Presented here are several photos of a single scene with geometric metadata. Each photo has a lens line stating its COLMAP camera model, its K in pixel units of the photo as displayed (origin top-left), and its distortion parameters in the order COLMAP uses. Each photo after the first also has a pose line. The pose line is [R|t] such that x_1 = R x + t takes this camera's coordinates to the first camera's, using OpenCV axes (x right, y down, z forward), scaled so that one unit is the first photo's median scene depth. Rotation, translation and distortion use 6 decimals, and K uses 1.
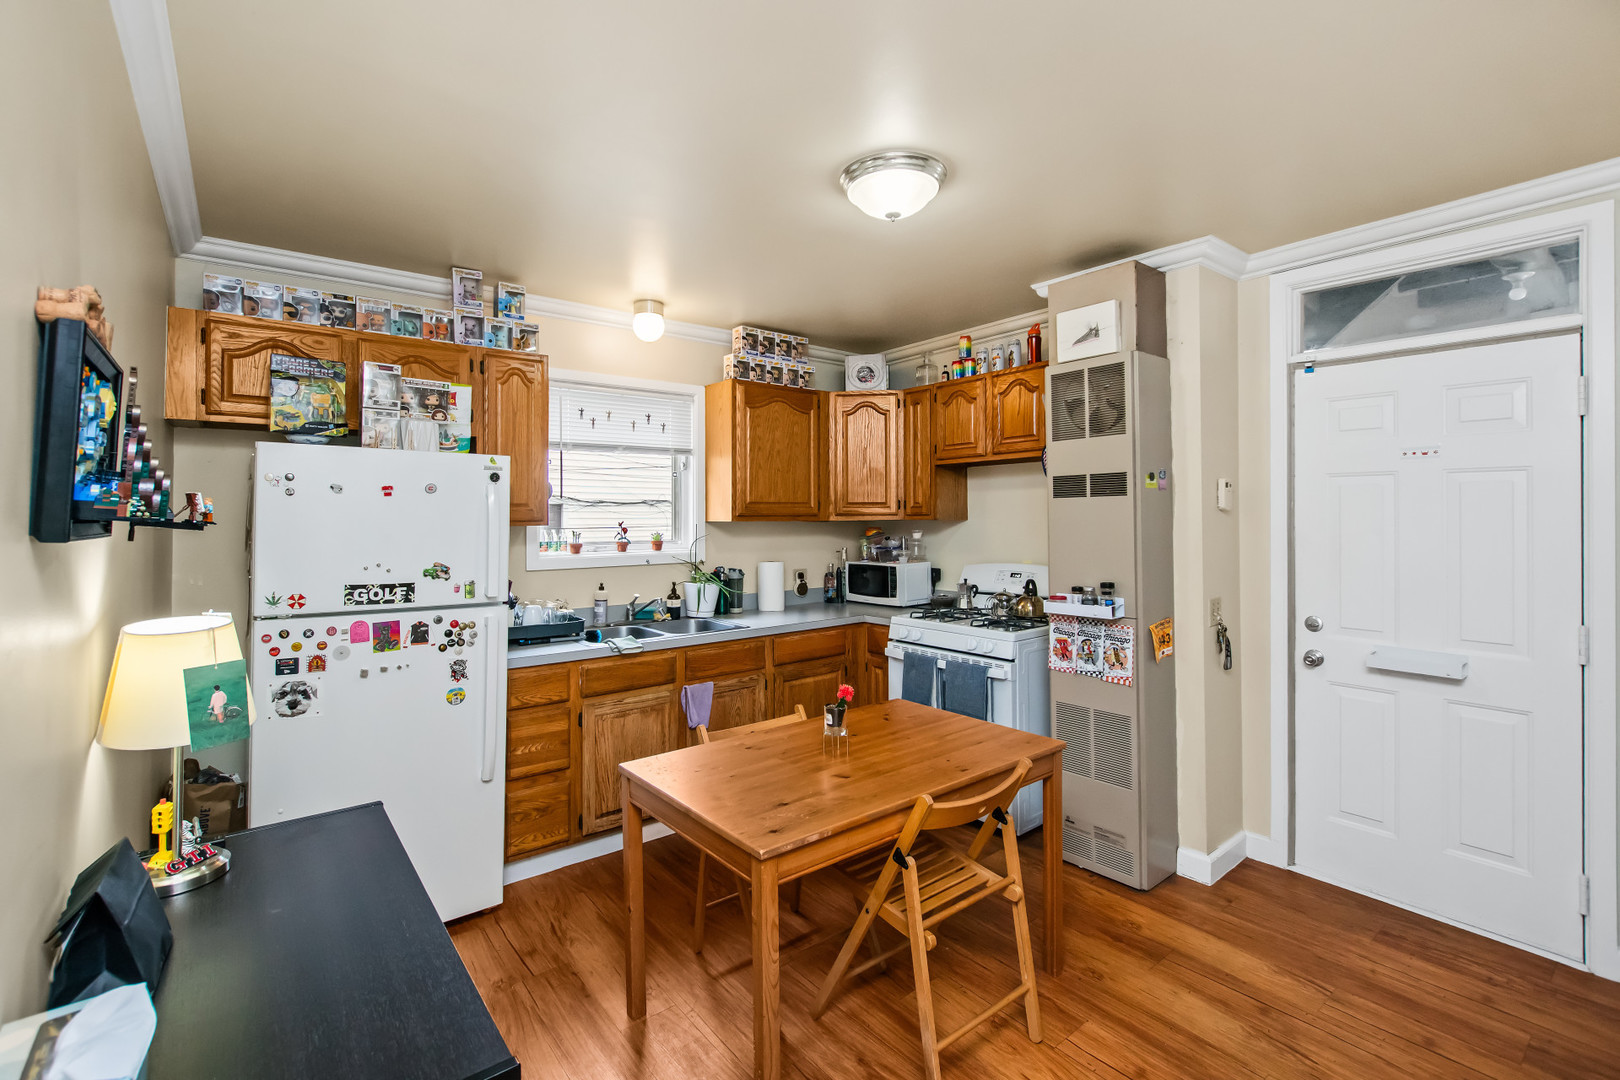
lens RADIAL K [[726.4, 0, 802.9], [0, 726.4, 512.8], [0, 0, 1]] dist [-0.004316, -0.000375]
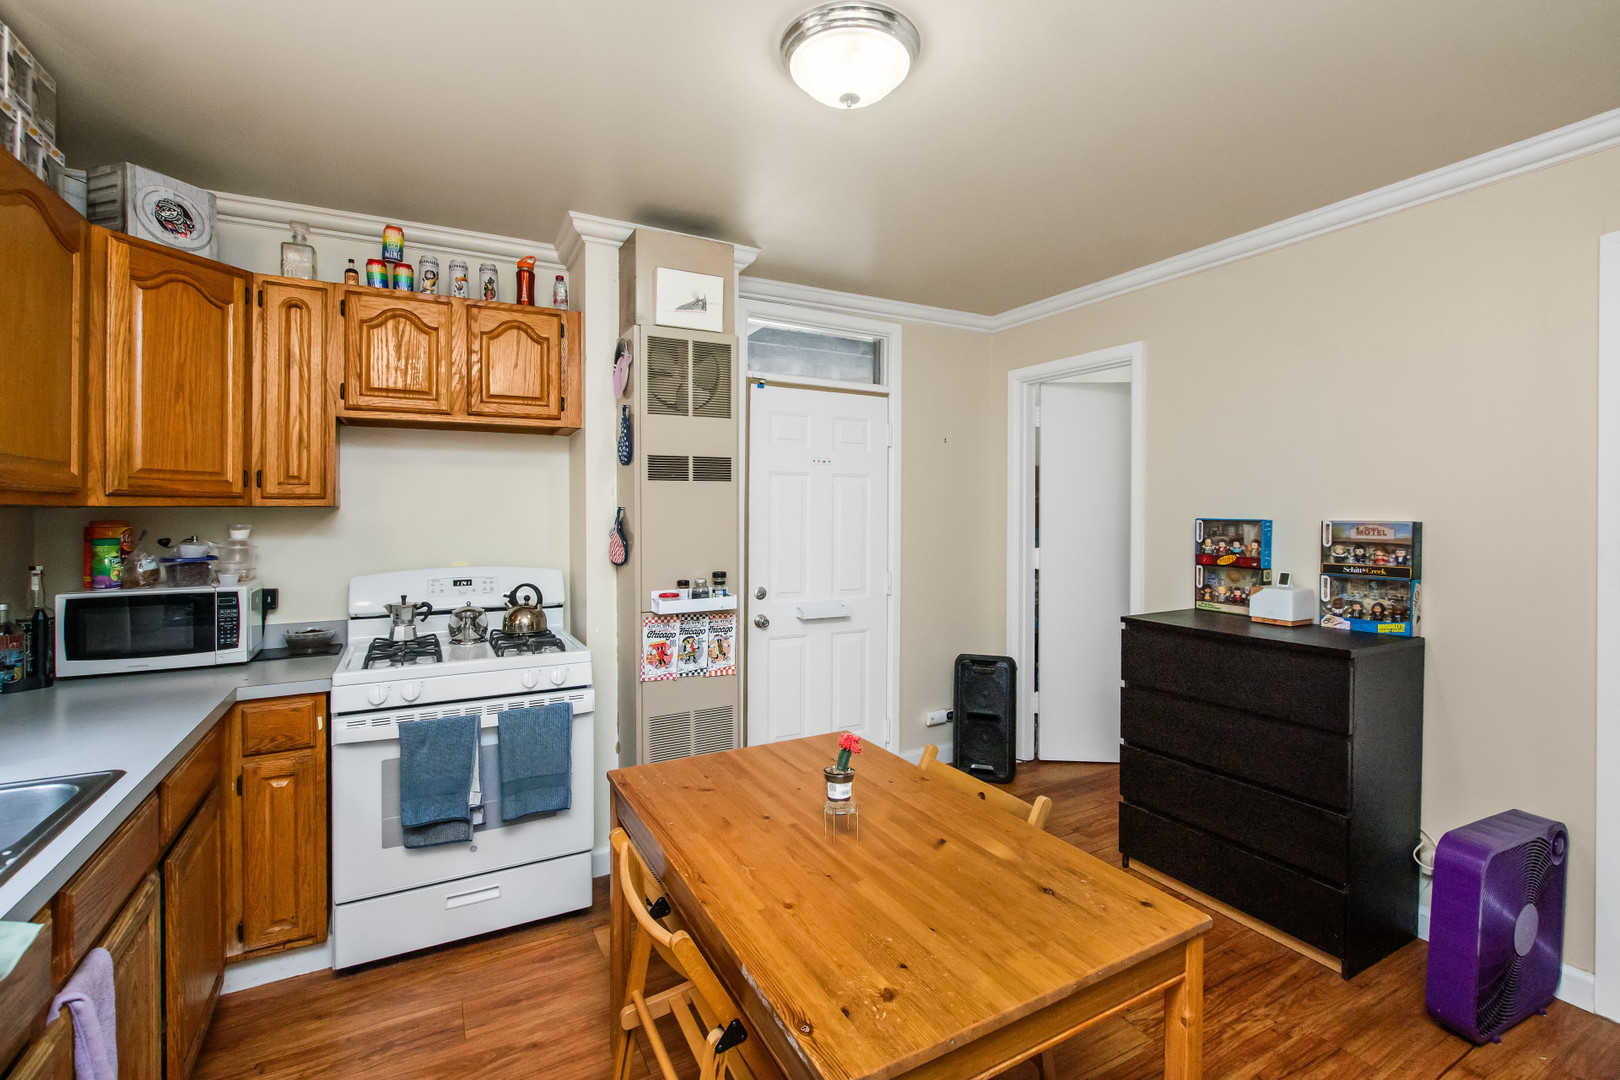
lens RADIAL K [[726.4, 0, 802.9], [0, 726.4, 512.8], [0, 0, 1]] dist [-0.004316, -0.000375]
pose [[0.177192, 0.004414, 0.984166, -0.451140], [-0.006861, 0.999971, -0.003250, 0.018831], [-0.984152, -0.006176, 0.177217, 0.652436]]
